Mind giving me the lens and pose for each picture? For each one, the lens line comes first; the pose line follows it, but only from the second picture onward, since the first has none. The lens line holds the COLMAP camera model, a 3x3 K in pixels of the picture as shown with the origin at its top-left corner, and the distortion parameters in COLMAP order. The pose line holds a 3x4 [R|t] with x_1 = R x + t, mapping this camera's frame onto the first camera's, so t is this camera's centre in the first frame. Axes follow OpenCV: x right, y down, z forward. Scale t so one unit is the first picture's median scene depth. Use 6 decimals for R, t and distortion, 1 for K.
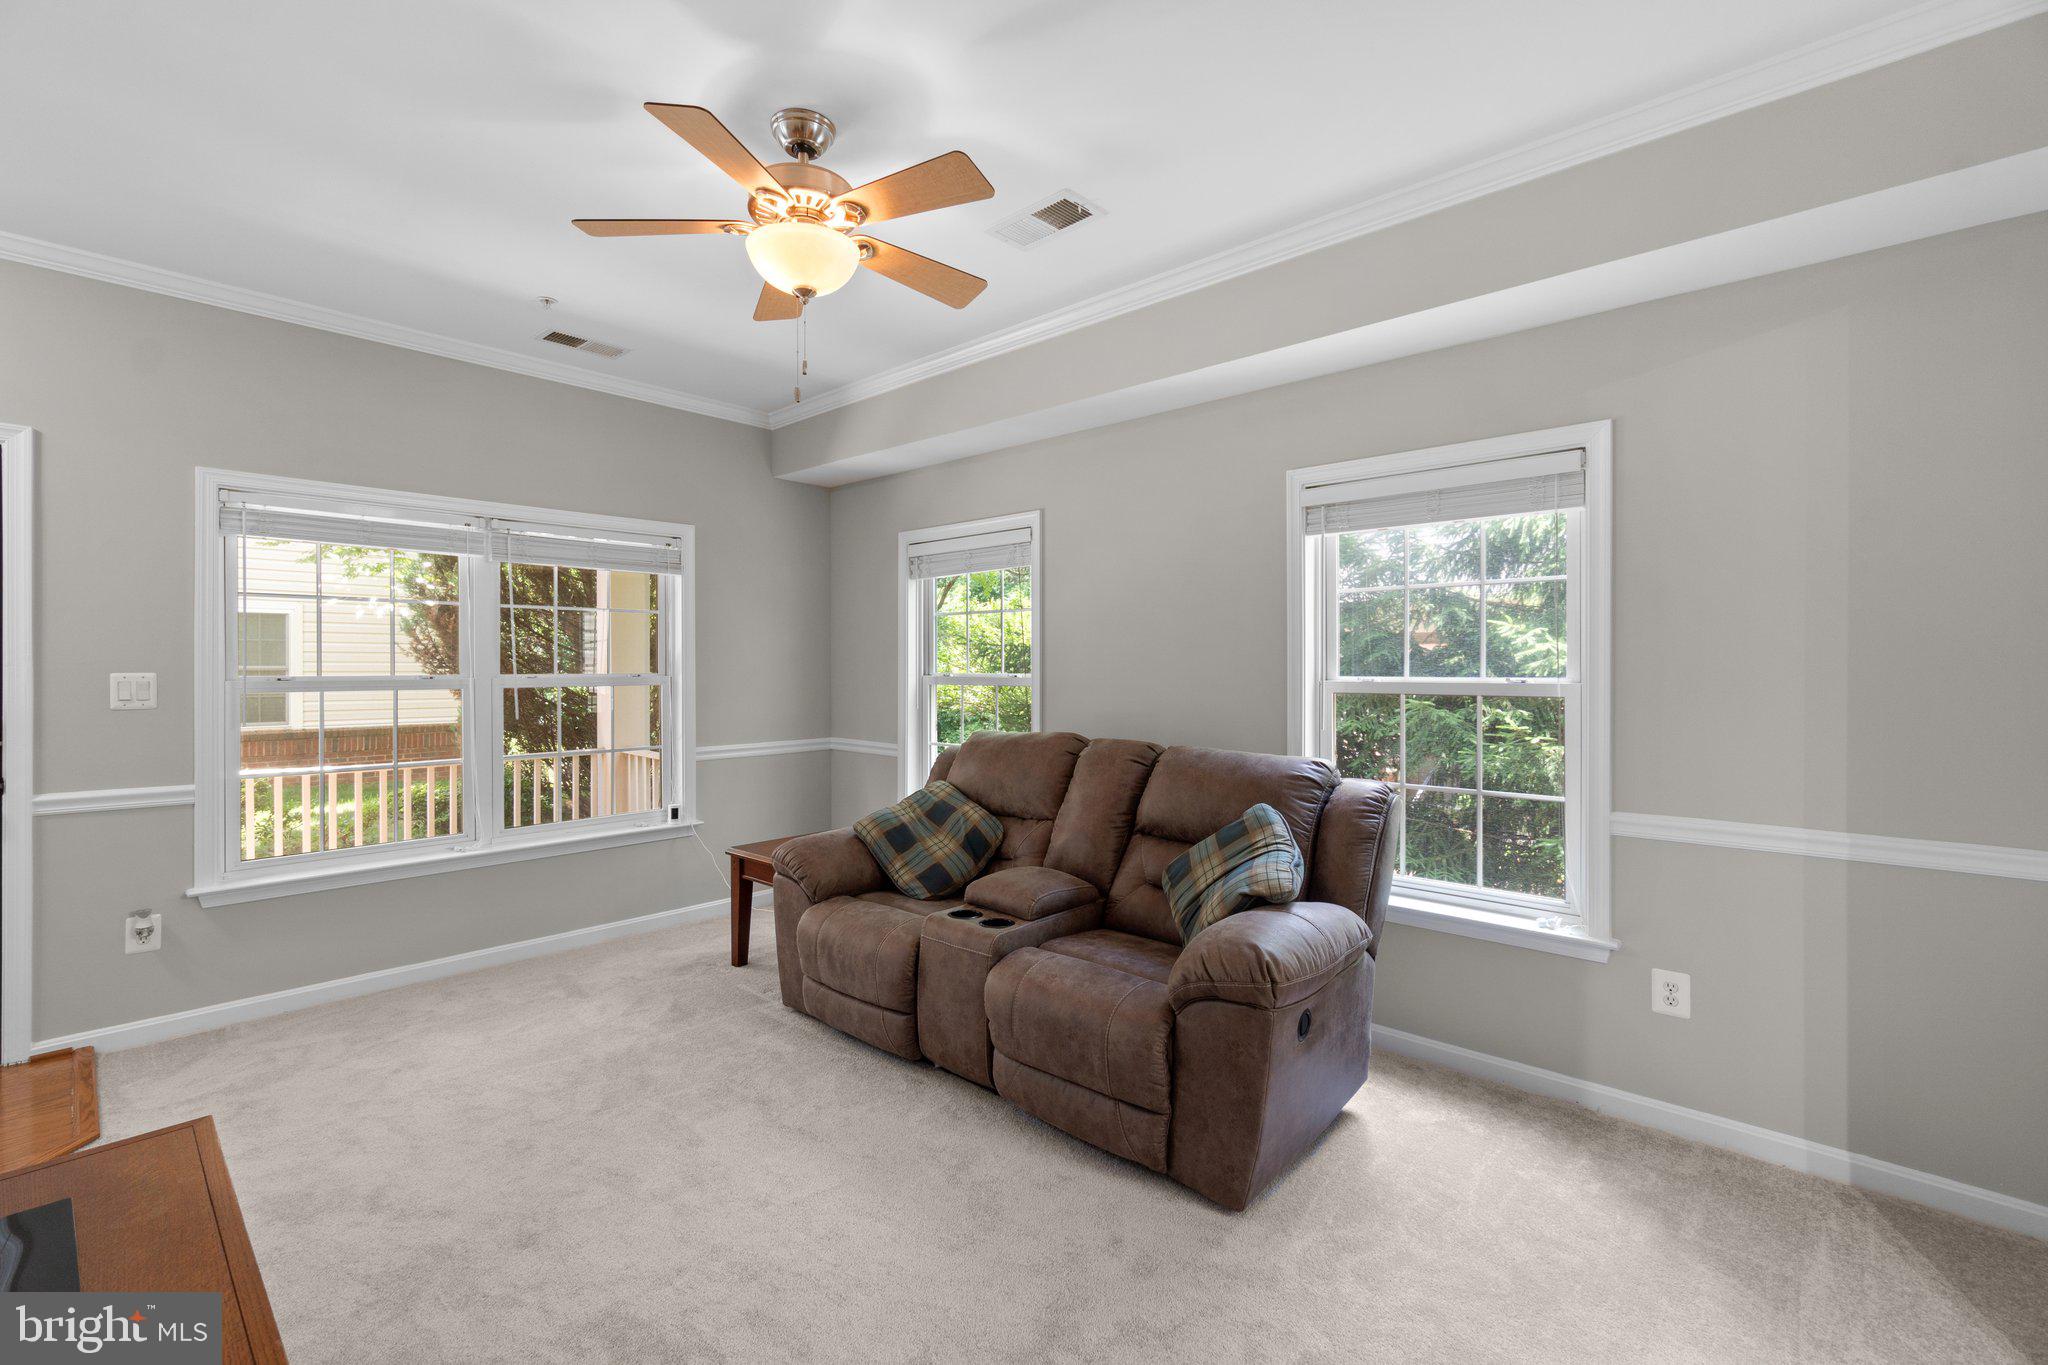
lens RADIAL K [[888.6, 0, 1016.6], [0, 888.6, 676.5], [0, 0, 1]] dist [0.001036, 0.000175]
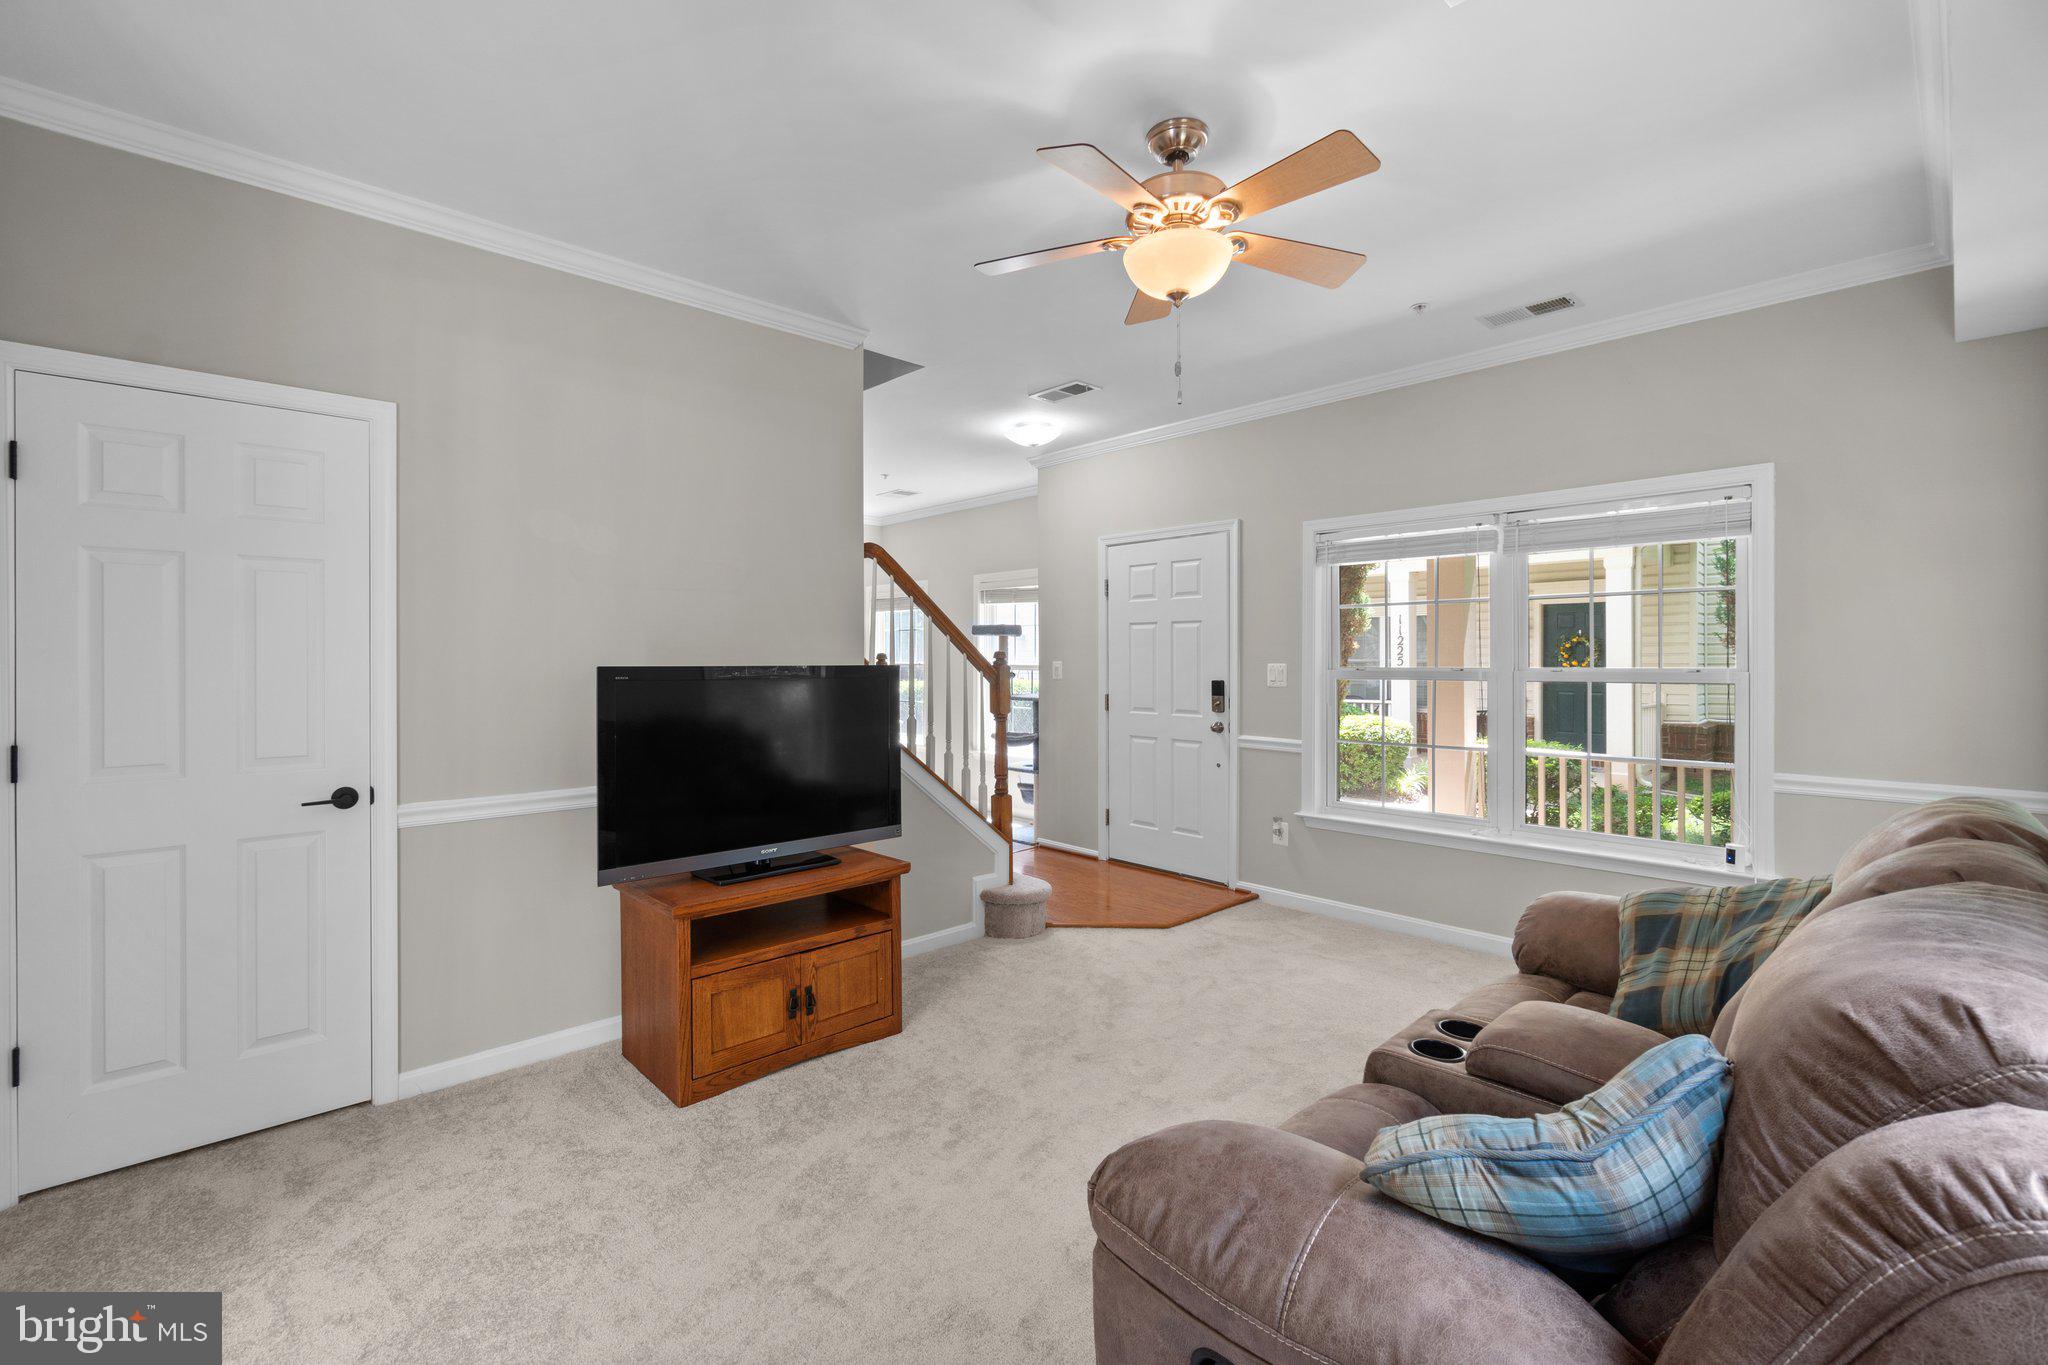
lens RADIAL K [[888.6, 0, 1016.6], [0, 888.6, 676.5], [0, 0, 1]] dist [0.001036, 0.000175]
pose [[-0.065739, 0.018844, -0.997659, 0.520968], [-0.013376, 0.999715, 0.019764, -0.005356], [0.997747, 0.014644, -0.065468, 0.581852]]
